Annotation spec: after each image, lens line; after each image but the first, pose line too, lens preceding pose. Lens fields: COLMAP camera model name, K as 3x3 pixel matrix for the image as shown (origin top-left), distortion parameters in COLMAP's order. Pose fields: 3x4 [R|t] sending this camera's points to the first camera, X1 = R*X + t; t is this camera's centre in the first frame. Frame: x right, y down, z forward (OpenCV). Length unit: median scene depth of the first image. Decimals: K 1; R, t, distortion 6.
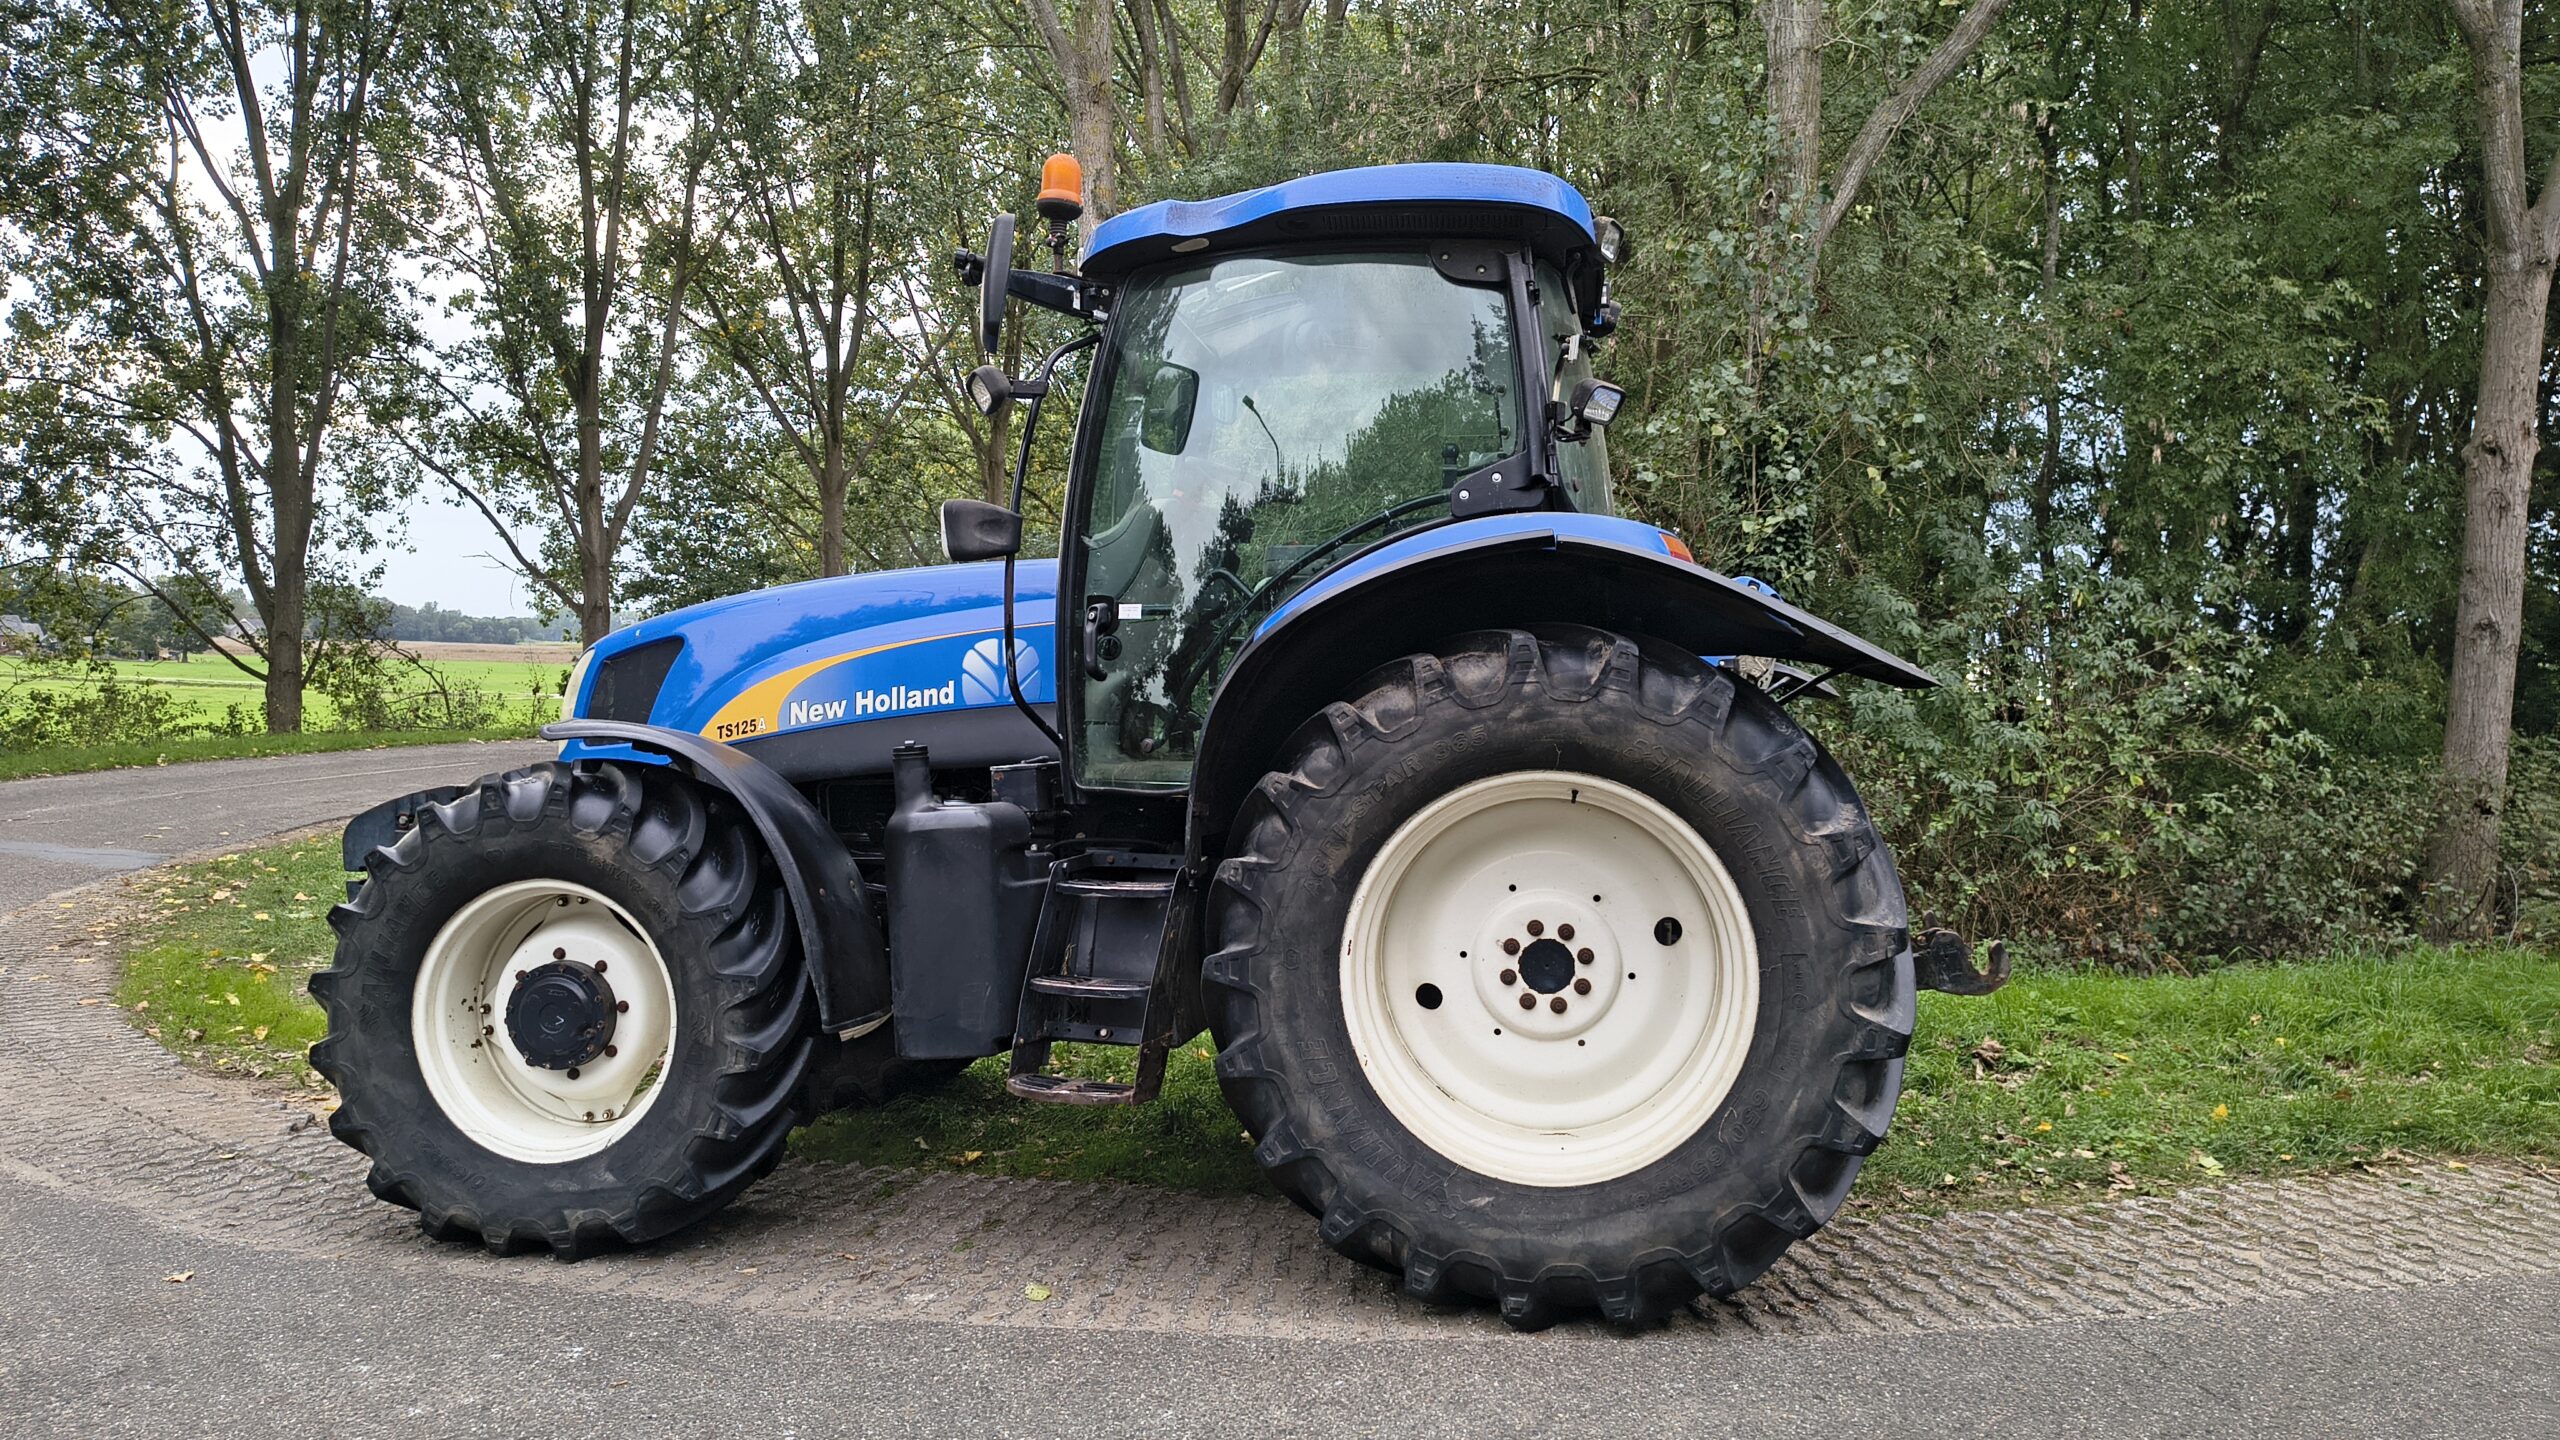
lens RADIAL K [[1756.9, 0, 1279.5], [0, 1756.9, 730.6], [0, 0, 1]] dist [0.071082, -0.080385]
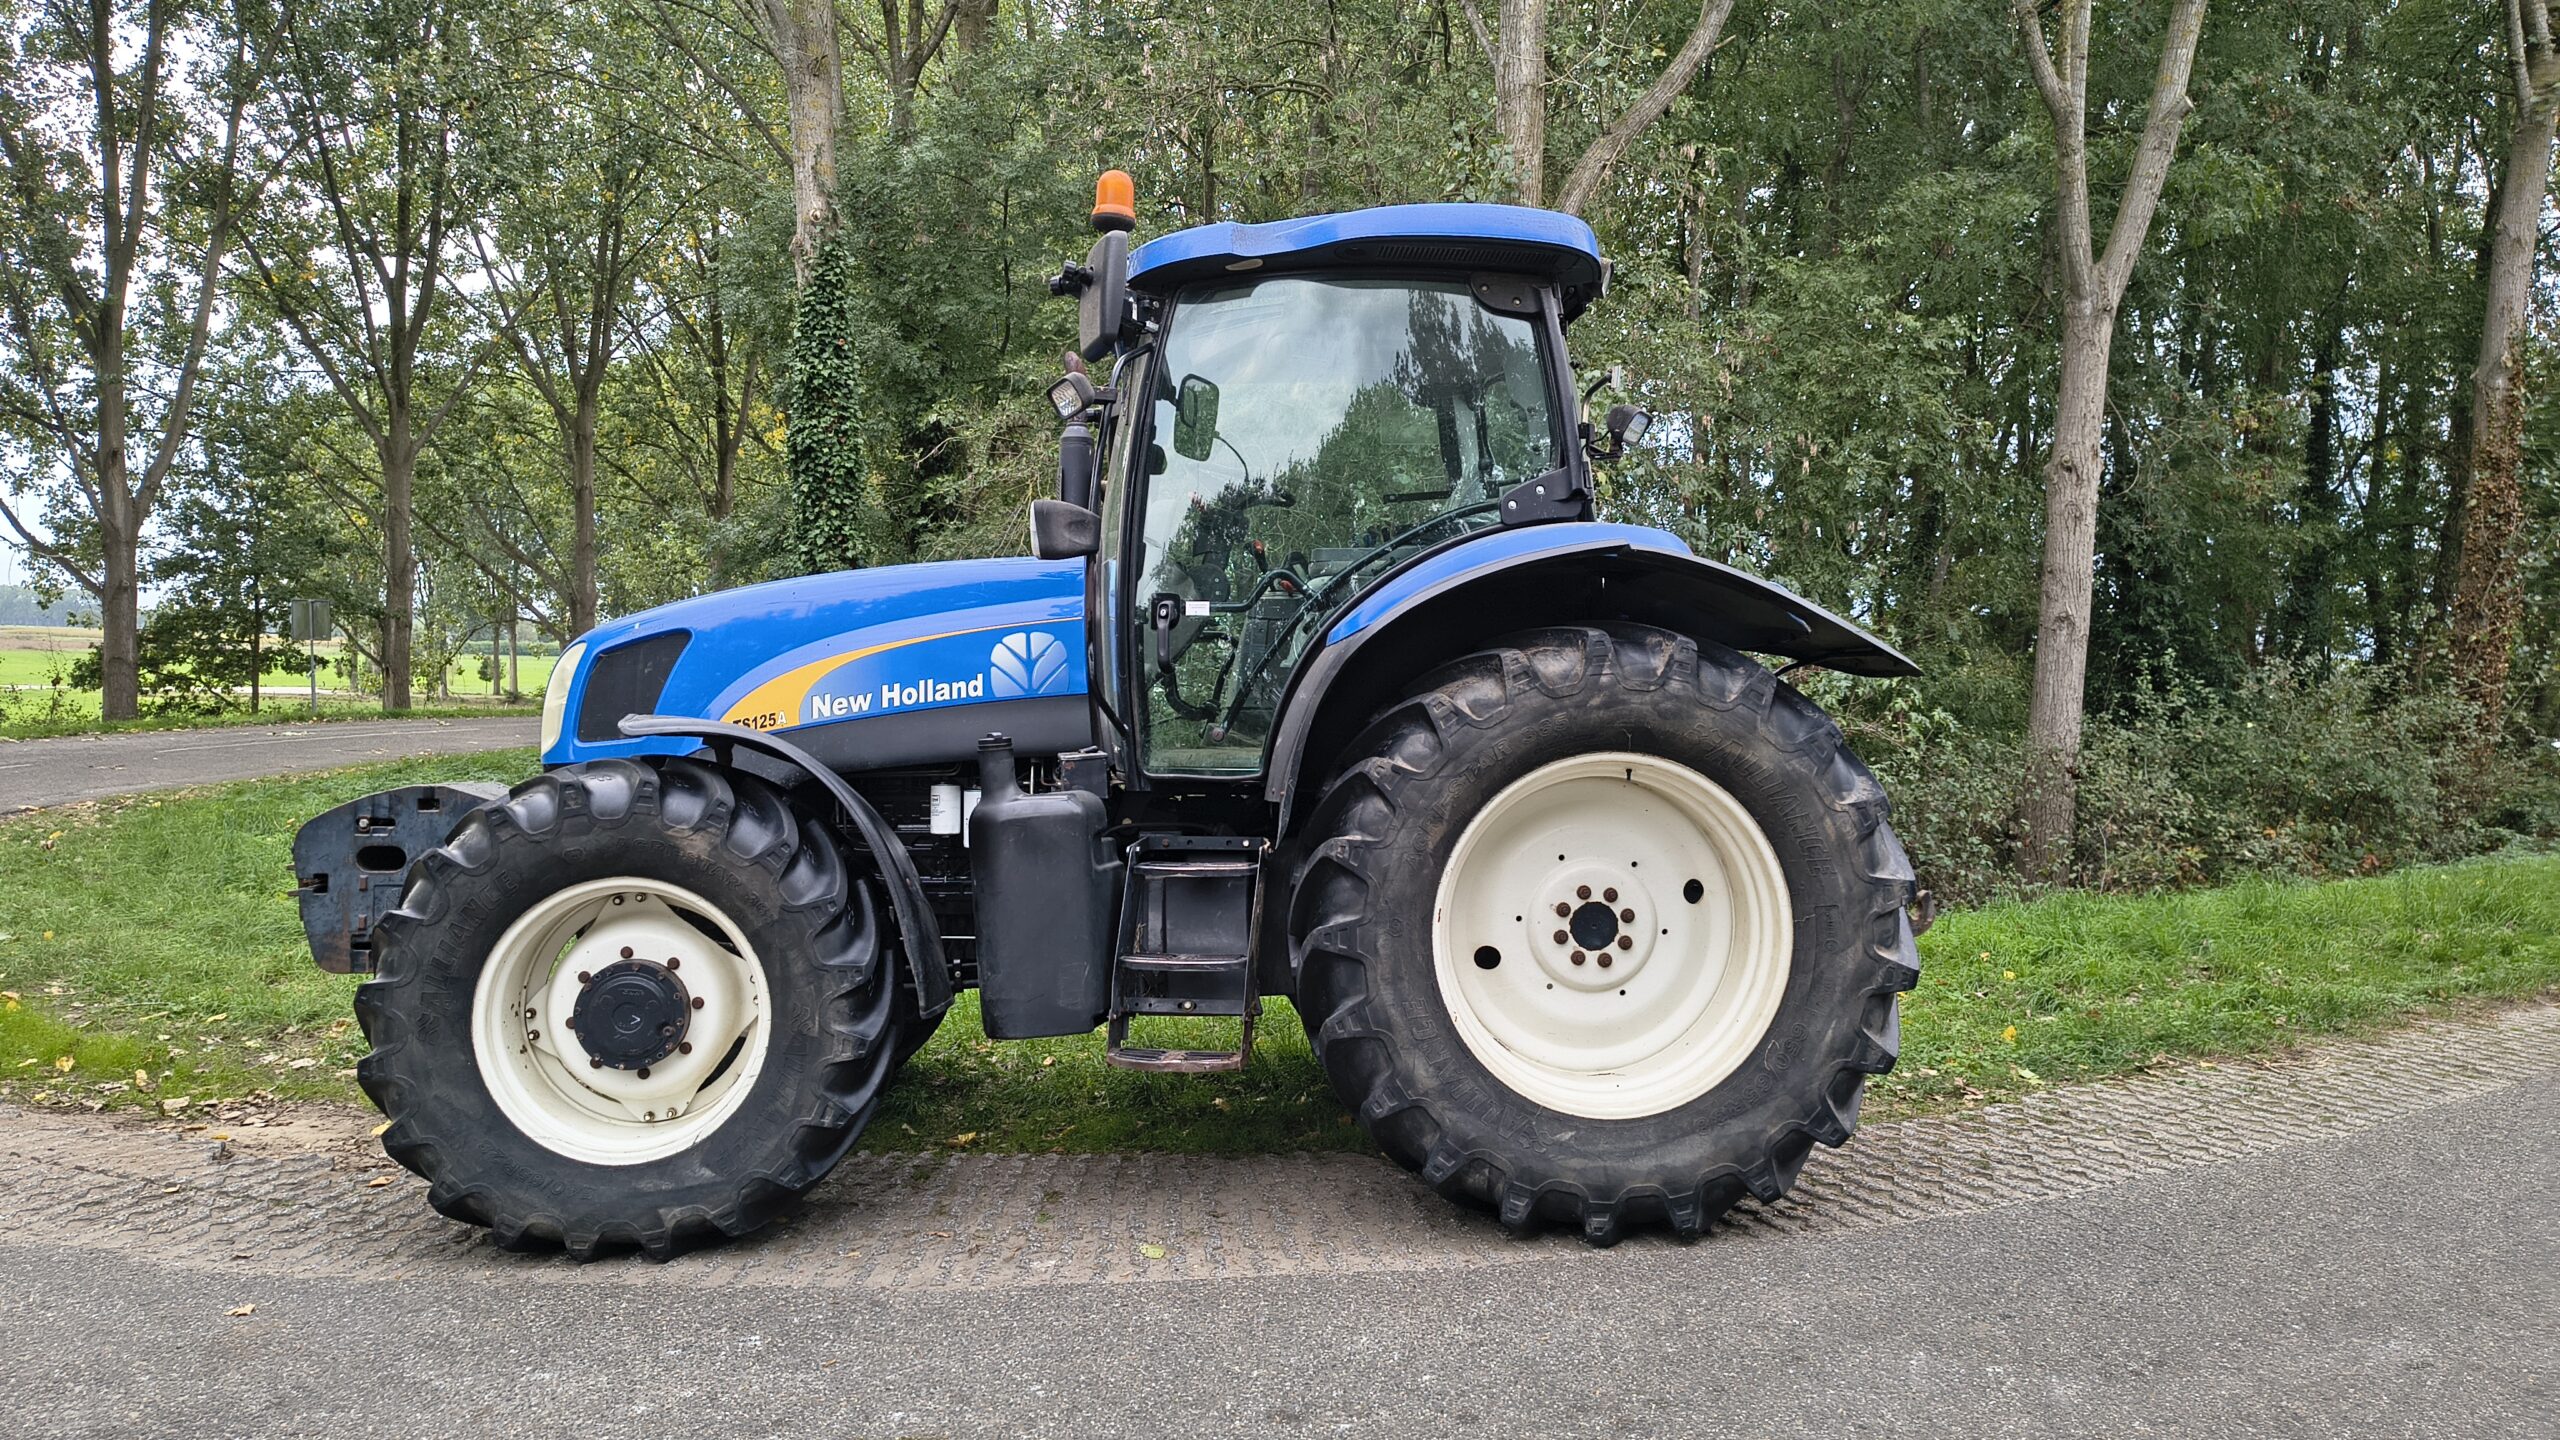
lens RADIAL K [[1756.9, 0, 1279.5], [0, 1756.9, 730.6], [0, 0, 1]] dist [0.071082, -0.080385]
pose [[0.972043, -0.012200, 0.234484, -0.293949], [0.010288, 0.999903, 0.009376, -0.003522], [-0.234575, -0.006701, 0.972075, -0.044083]]
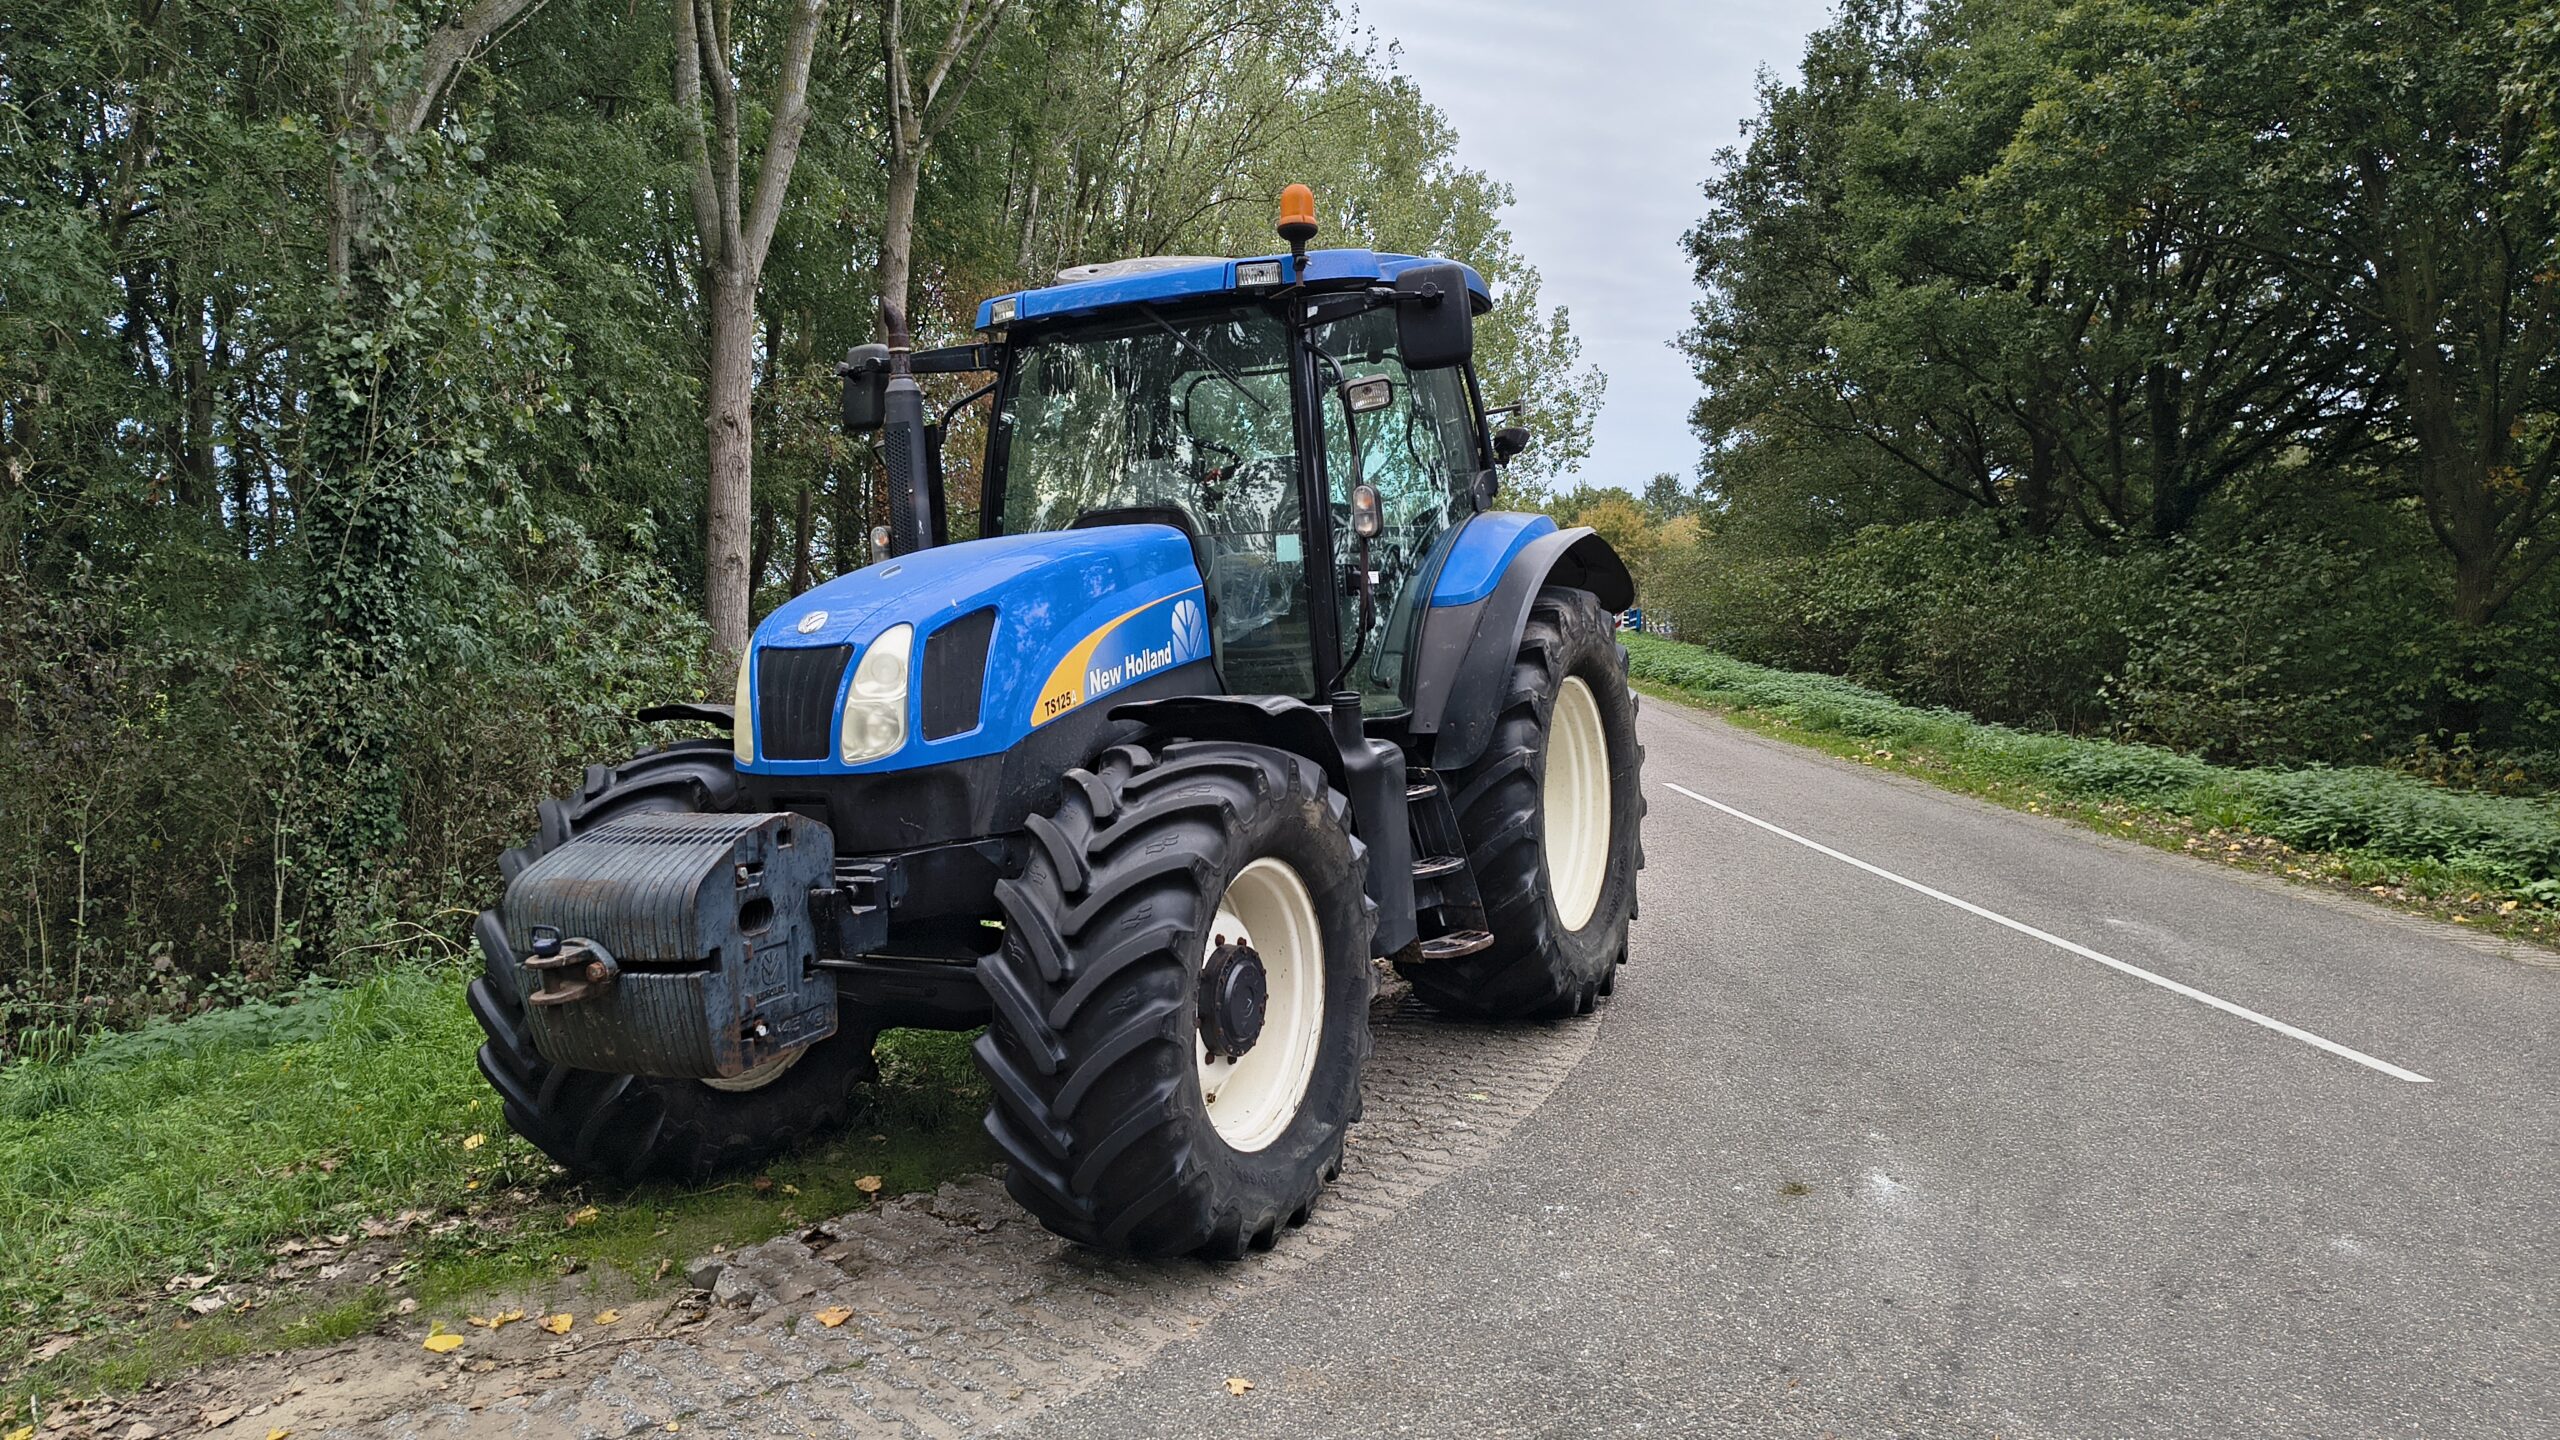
lens RADIAL K [[1762.1, 0, 1280.0], [0, 1762.1, 720.0], [0, 0, 1]] dist [0.062524, -0.001612]
pose [[0.291849, -0.087857, 0.952421, -1.351331], [0.047149, 0.995883, 0.077418, -0.068668], [-0.955302, 0.022312, 0.294790, 0.711592]]
